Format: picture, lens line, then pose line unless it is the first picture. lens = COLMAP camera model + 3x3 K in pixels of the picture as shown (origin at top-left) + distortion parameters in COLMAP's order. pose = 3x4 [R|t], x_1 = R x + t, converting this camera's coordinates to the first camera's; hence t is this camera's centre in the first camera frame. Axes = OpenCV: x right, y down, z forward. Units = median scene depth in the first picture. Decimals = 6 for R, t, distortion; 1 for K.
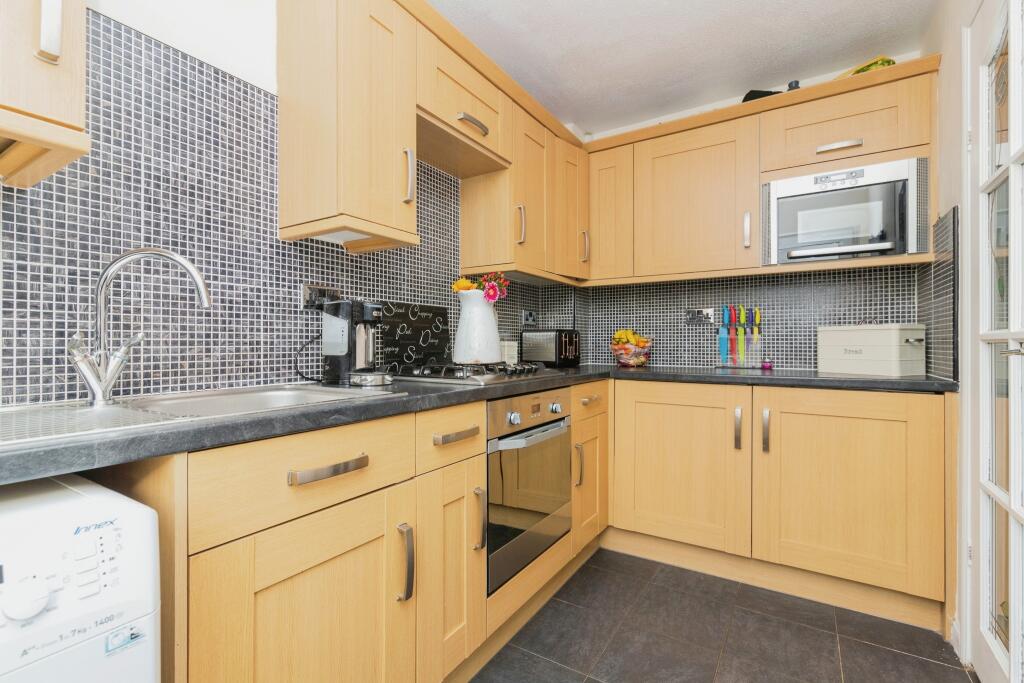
lens RADIAL K [[464.7, 0, 517.1], [0, 464.7, 342.6], [0, 0, 1]] dist [-0.000867, -0.000292]
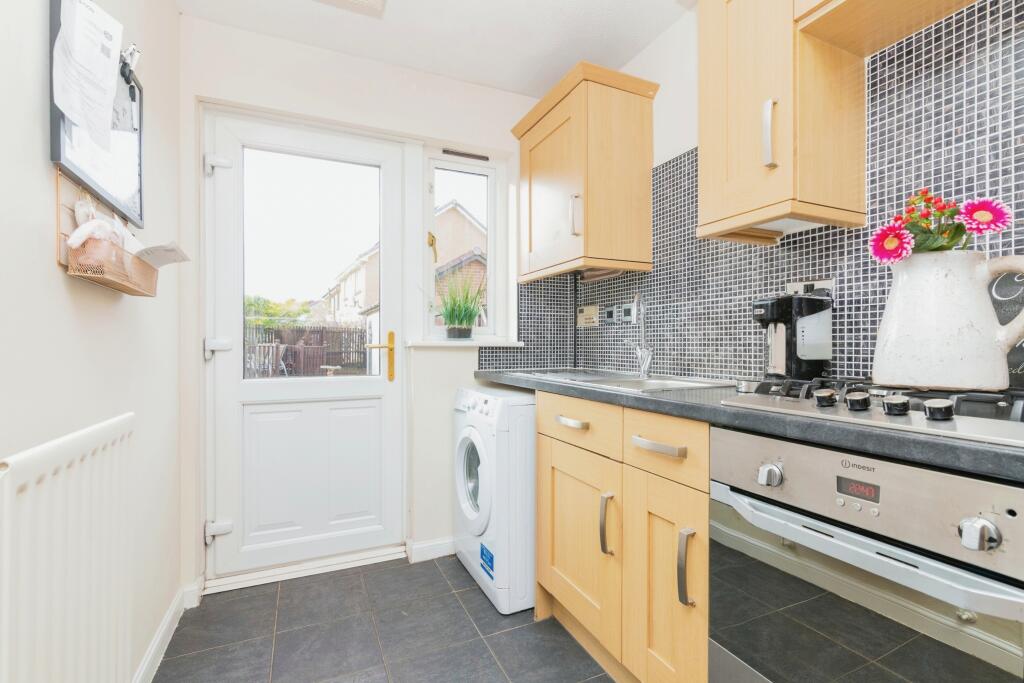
lens RADIAL K [[464.7, 0, 517.1], [0, 464.7, 342.6], [0, 0, 1]] dist [-0.000867, -0.000292]
pose [[-0.548349, -0.003383, -0.836243, 0.709749], [0.002291, 0.999982, -0.005548, 0.000545], [0.836247, -0.004958, -0.548331, 1.147384]]
